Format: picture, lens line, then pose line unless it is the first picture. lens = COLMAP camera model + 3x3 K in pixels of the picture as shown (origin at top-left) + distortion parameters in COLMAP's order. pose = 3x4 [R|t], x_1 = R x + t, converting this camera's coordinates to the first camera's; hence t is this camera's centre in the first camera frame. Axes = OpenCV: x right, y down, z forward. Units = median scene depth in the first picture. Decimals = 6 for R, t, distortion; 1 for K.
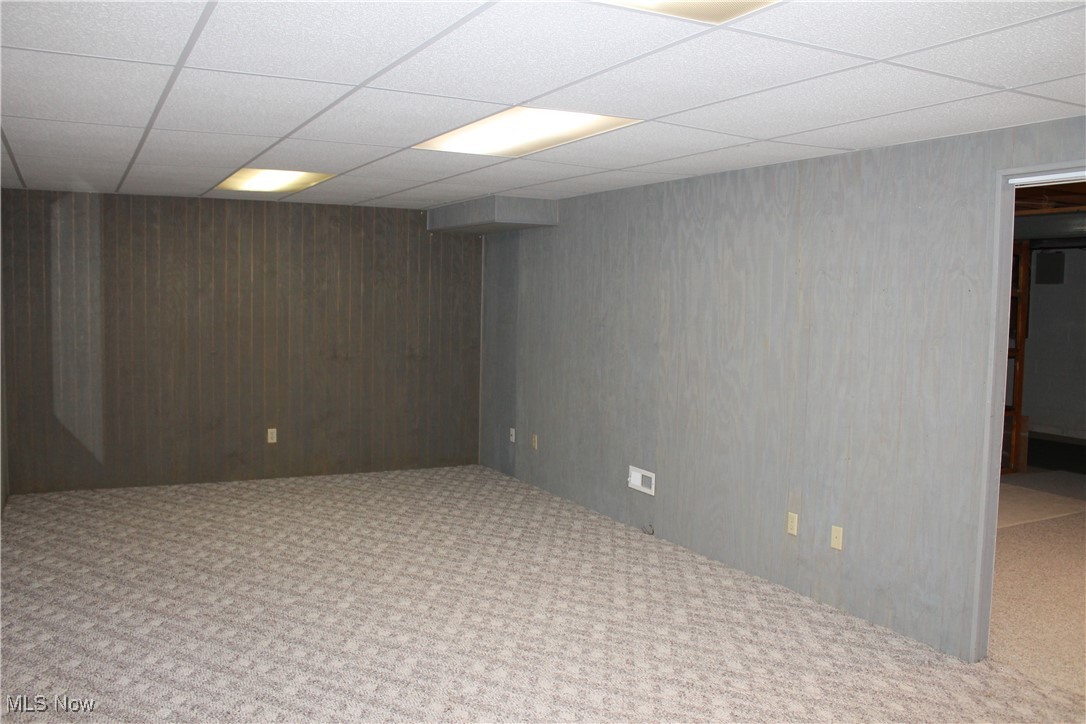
lens RADIAL K [[919.0, 0, 549.2], [0, 919.0, 361.7], [0, 0, 1]] dist [-0.156095, 0.131800]
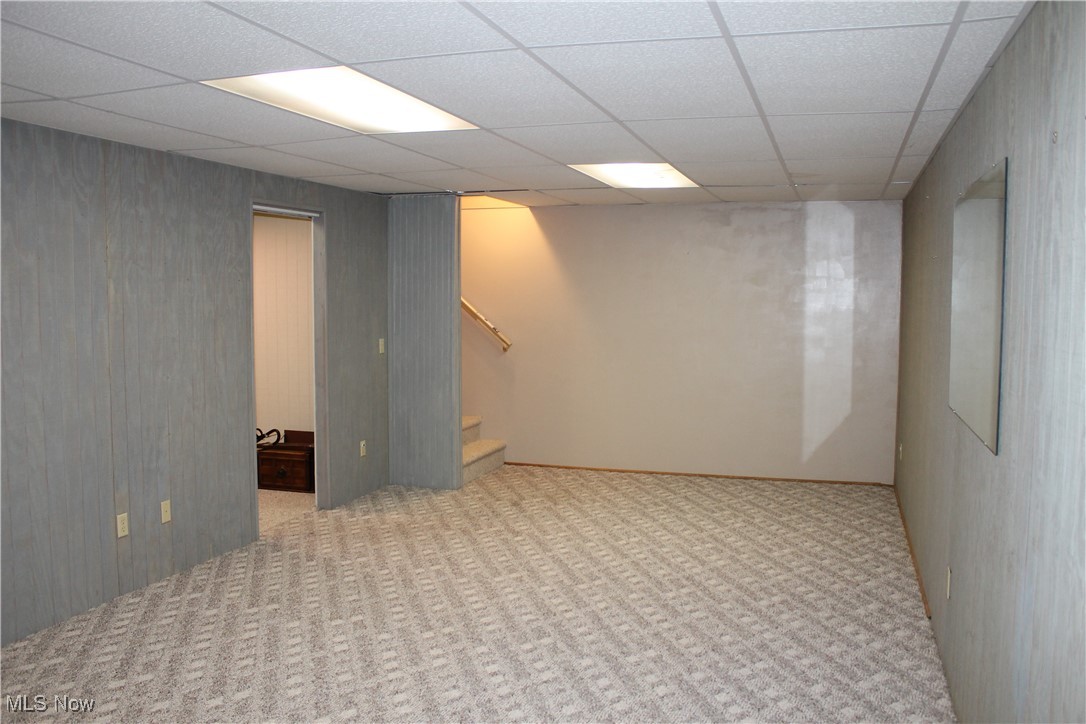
lens RADIAL K [[919.0, 0, 549.2], [0, 919.0, 361.7], [0, 0, 1]] dist [-0.156095, 0.131800]
pose [[-0.693650, -0.074785, 0.716419, -0.666787], [0.034816, 0.989952, 0.137048, -0.098810], [-0.719470, 0.120006, -0.684077, 1.238524]]
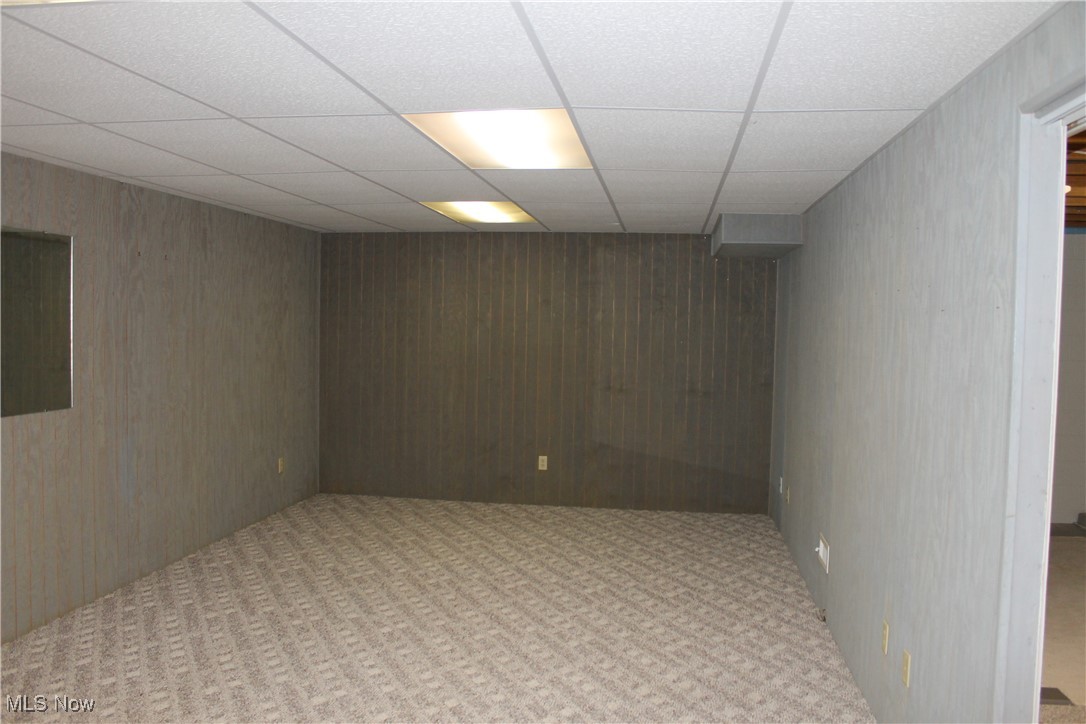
lens RADIAL K [[919.0, 0, 549.2], [0, 919.0, 361.7], [0, 0, 1]] dist [-0.156095, 0.131800]
pose [[0.810631, 0.022351, -0.585131, 0.441626], [-0.045317, 0.998669, -0.024635, -0.009784], [0.583801, 0.046486, 0.810565, 0.247201]]
